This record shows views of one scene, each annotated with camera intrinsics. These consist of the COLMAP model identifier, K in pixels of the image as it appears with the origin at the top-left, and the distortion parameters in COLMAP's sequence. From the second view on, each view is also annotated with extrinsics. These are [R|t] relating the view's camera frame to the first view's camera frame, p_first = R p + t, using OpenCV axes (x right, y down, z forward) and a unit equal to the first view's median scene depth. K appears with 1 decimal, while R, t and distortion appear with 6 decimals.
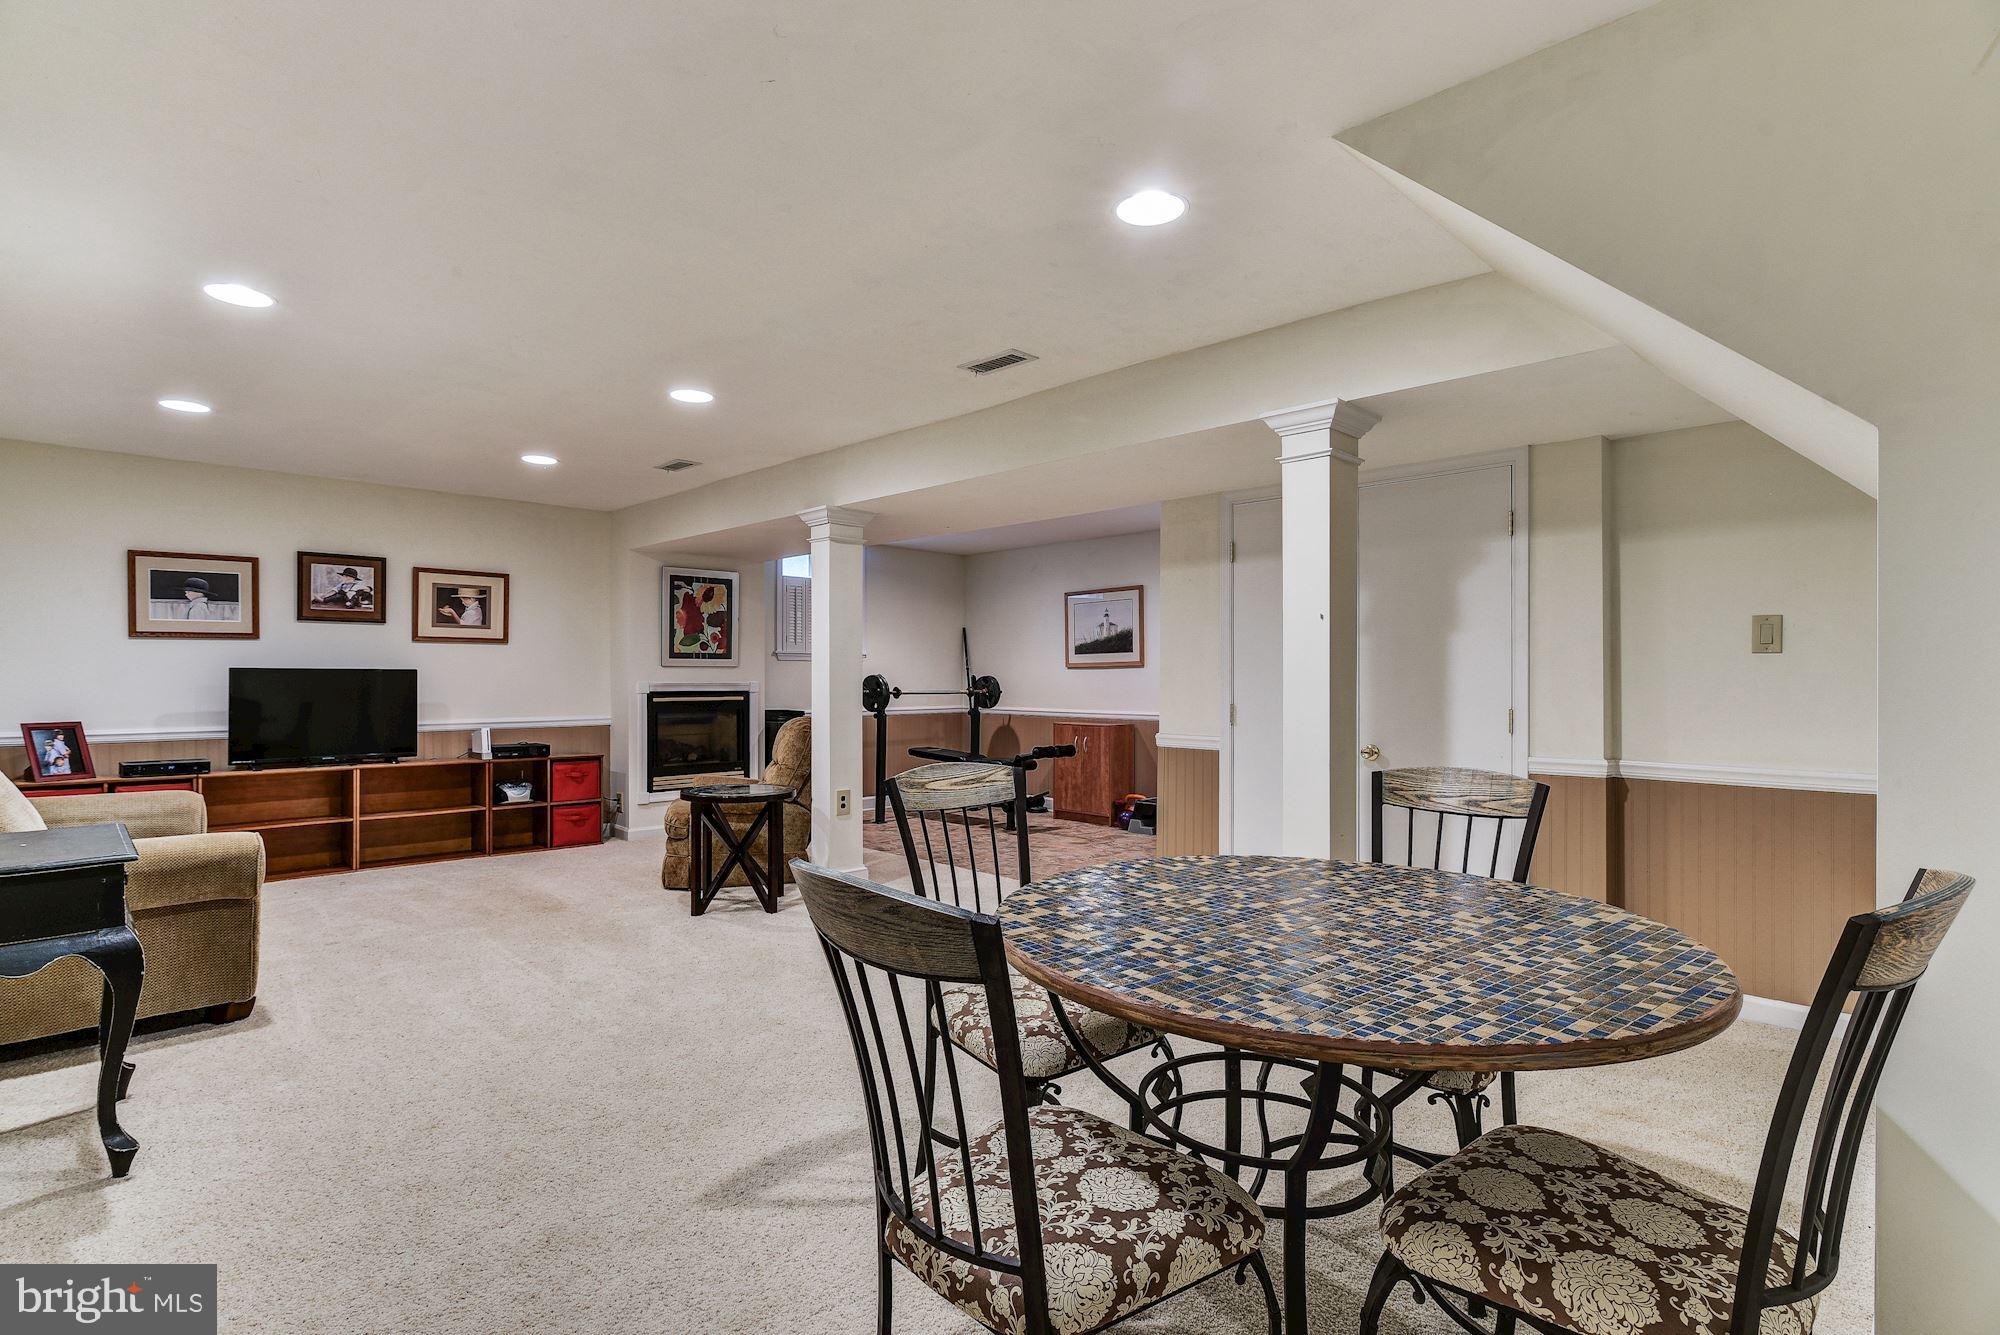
lens RADIAL K [[979.2, 0, 990.6], [0, 979.2, 678.2], [0, 0, 1]] dist [0.002777, -0.005040]
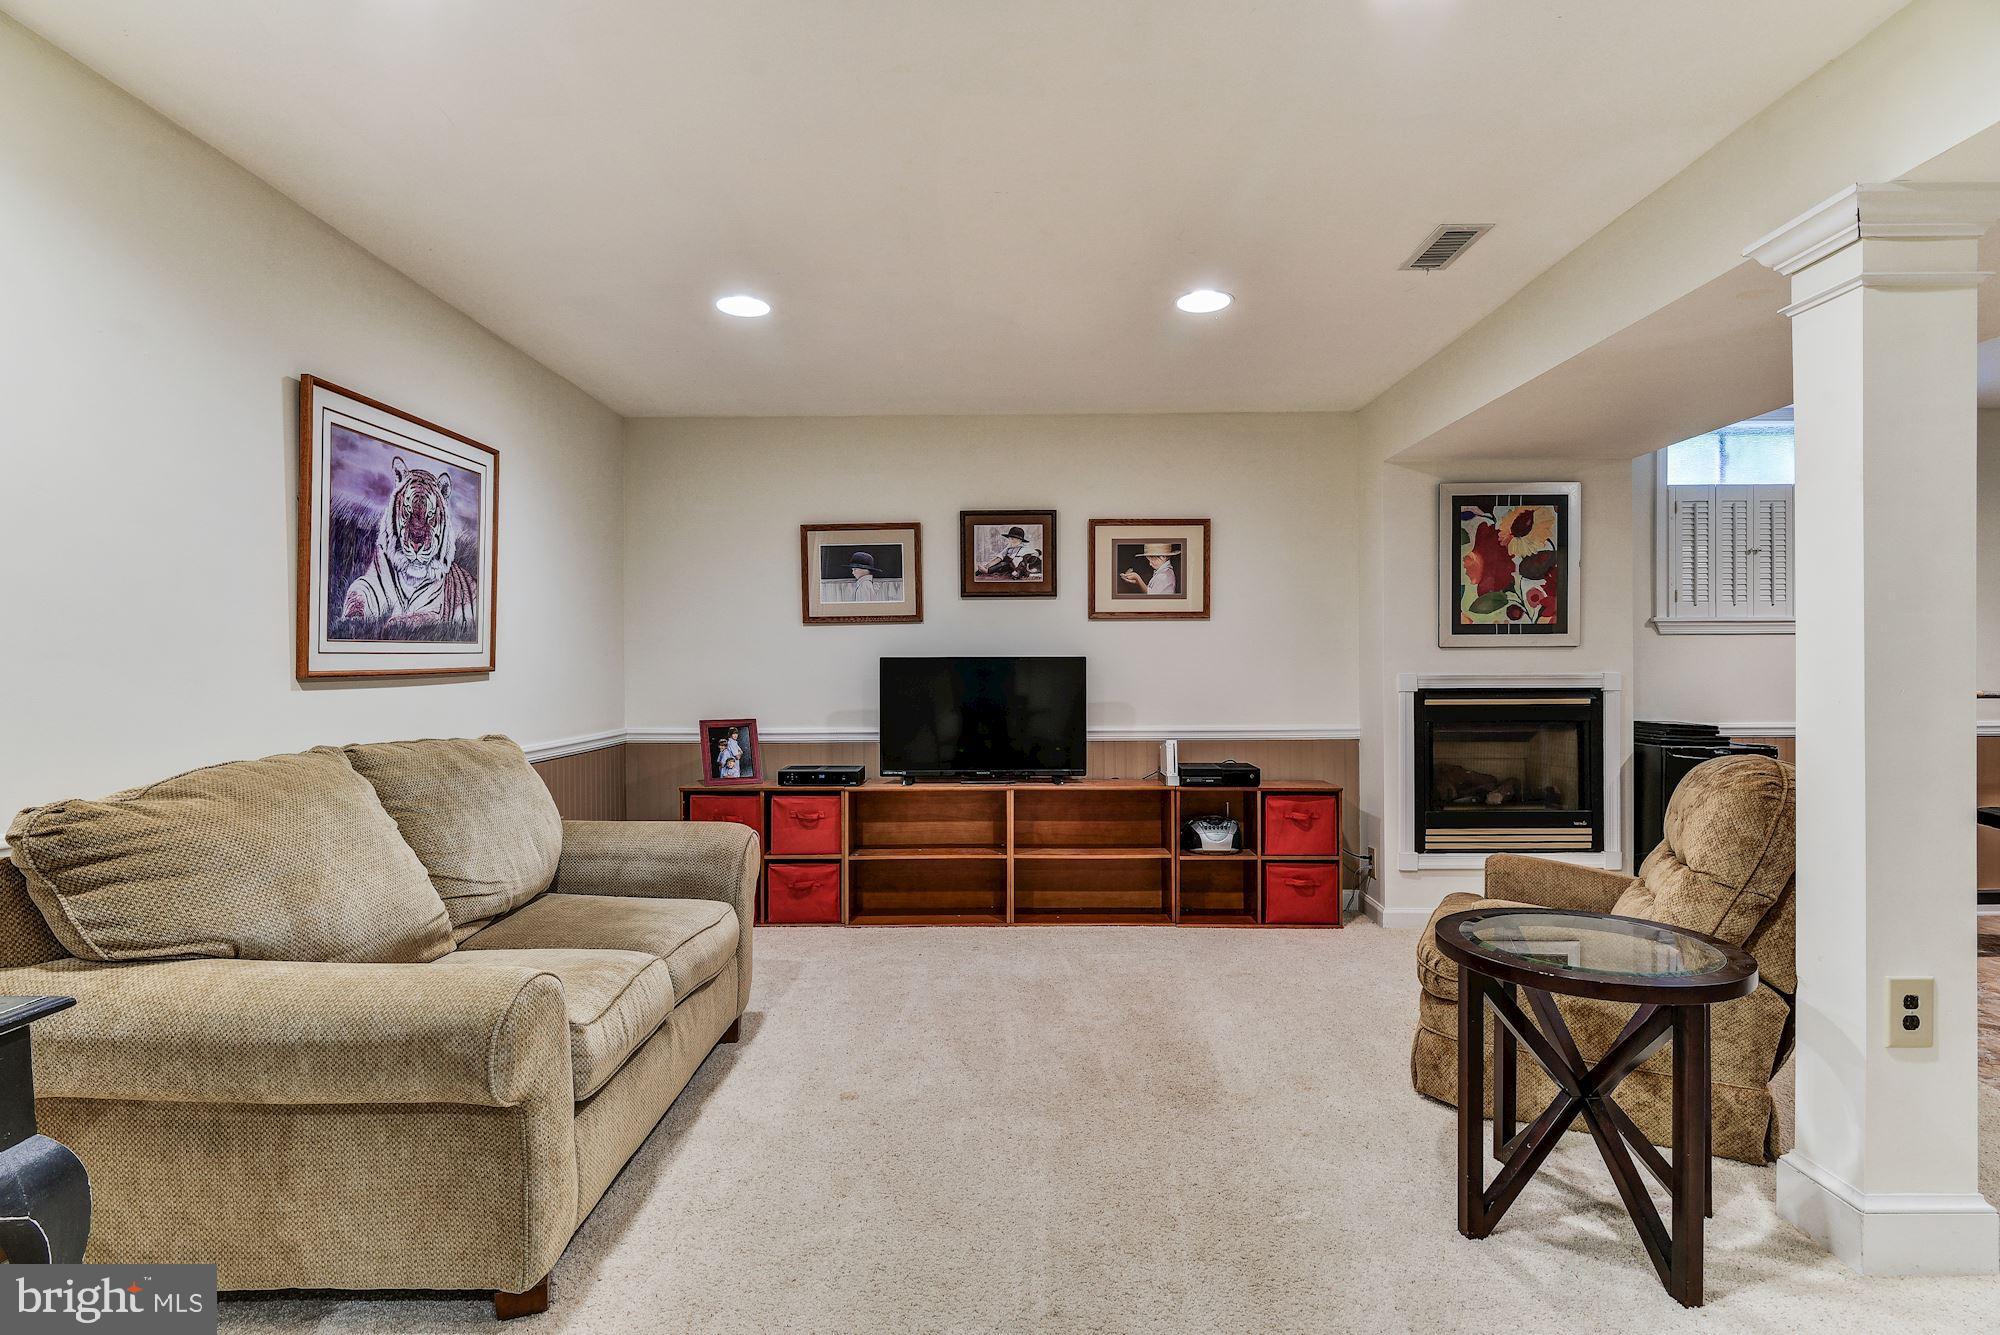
lens RADIAL K [[979.2, 0, 997.9], [0, 979.2, 670.8], [0, 0, 1]] dist [0.002777, -0.005040]
pose [[0.705873, -0.001399, -0.708337, -0.110192], [0.005068, 0.999982, 0.003076, -0.001088], [0.708320, -0.005761, 0.705867, 0.422767]]
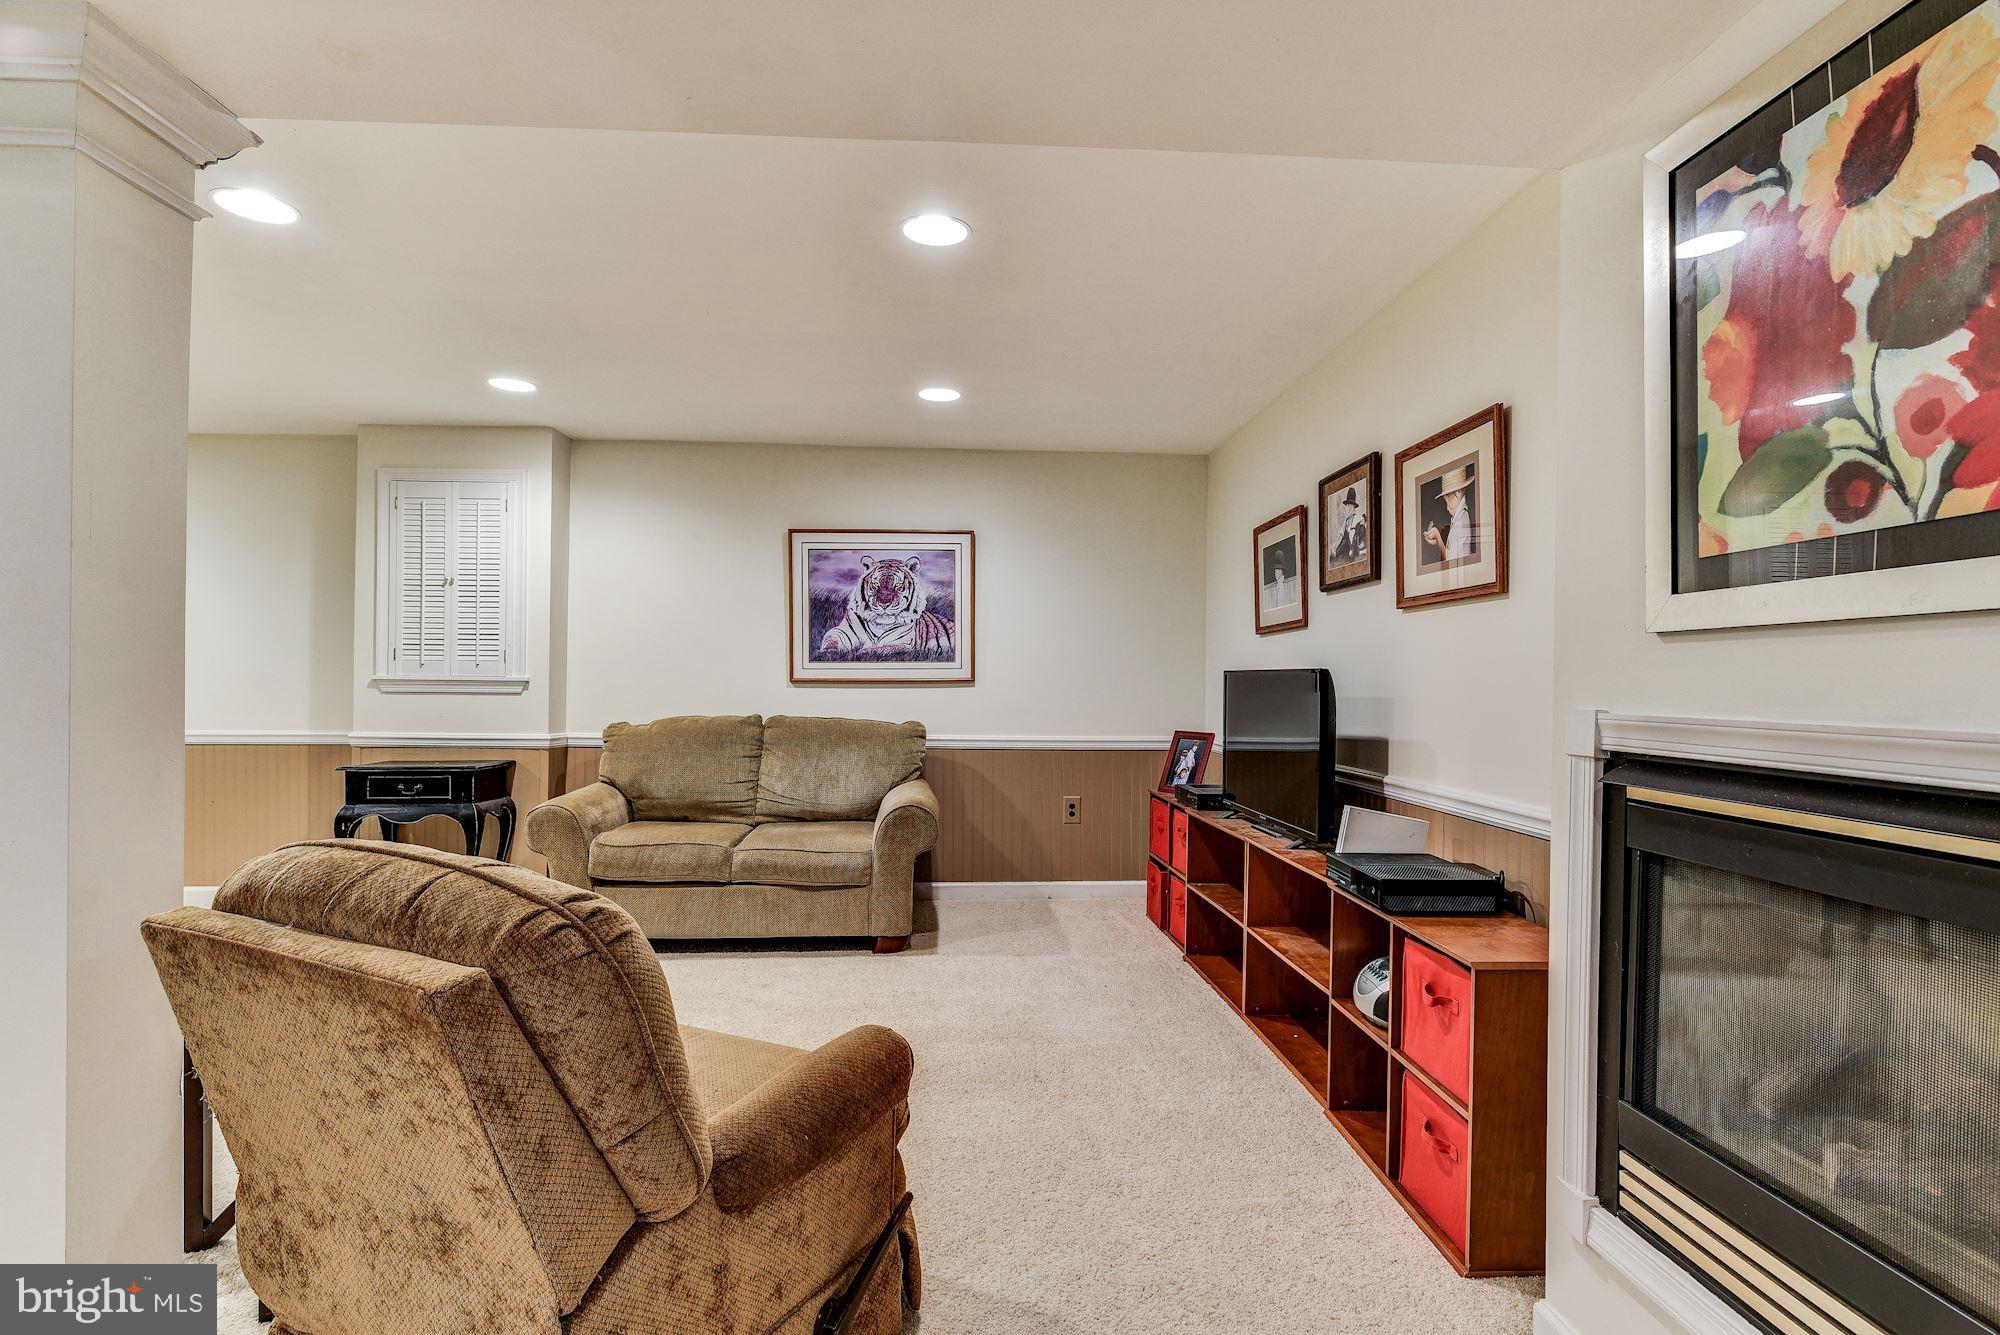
lens RADIAL K [[979.2, 0, 1005.5], [0, 979.2, 676.3], [0, 0, 1]] dist [0.002777, -0.005040]
pose [[-0.649581, -0.011353, -0.760207, -0.101071], [-0.012096, 0.999916, -0.004598, -0.000864], [0.760196, 0.006209, -0.649664, 1.160872]]
